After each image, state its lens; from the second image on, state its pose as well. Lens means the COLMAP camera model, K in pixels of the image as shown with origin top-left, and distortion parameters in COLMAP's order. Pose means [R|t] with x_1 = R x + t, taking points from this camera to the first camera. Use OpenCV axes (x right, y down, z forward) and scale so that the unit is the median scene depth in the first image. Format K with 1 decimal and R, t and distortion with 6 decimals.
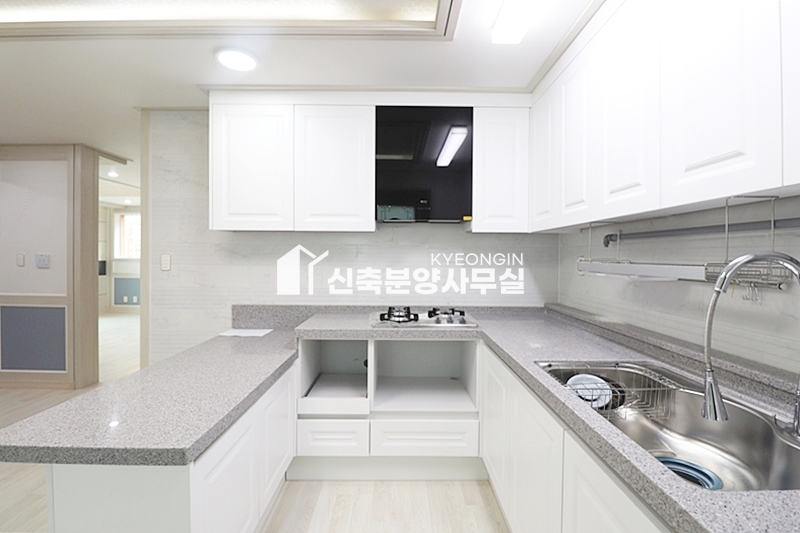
lens RADIAL K [[368.4, 0, 402.3], [0, 368.4, 254.2], [0, 0, 1]] dist [-0.010275, -0.008917]
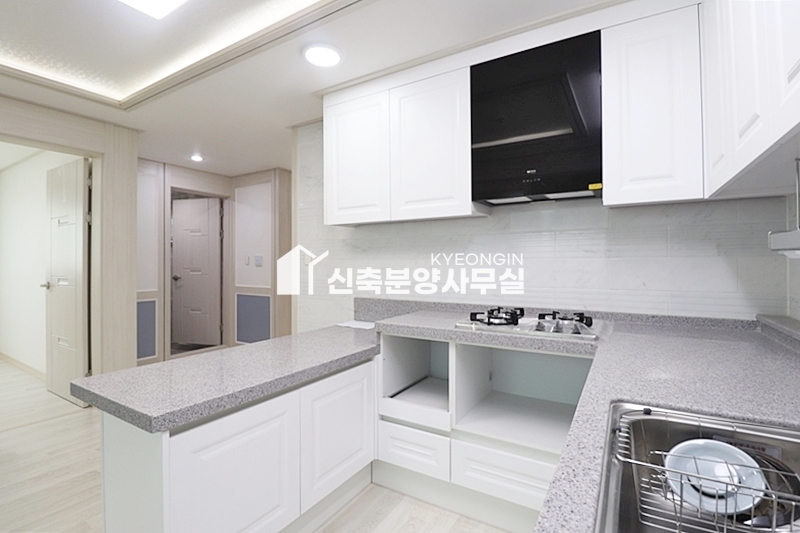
lens RADIAL K [[368.4, 0, 418.5], [0, 368.4, 257.9], [0, 0, 1]] dist [-0.010275, -0.008917]
pose [[0.854179, -0.018009, -0.519667, 0.271879], [0.011826, 0.999814, -0.015210, 0.050743], [0.519845, 0.006846, 0.854233, 0.236244]]
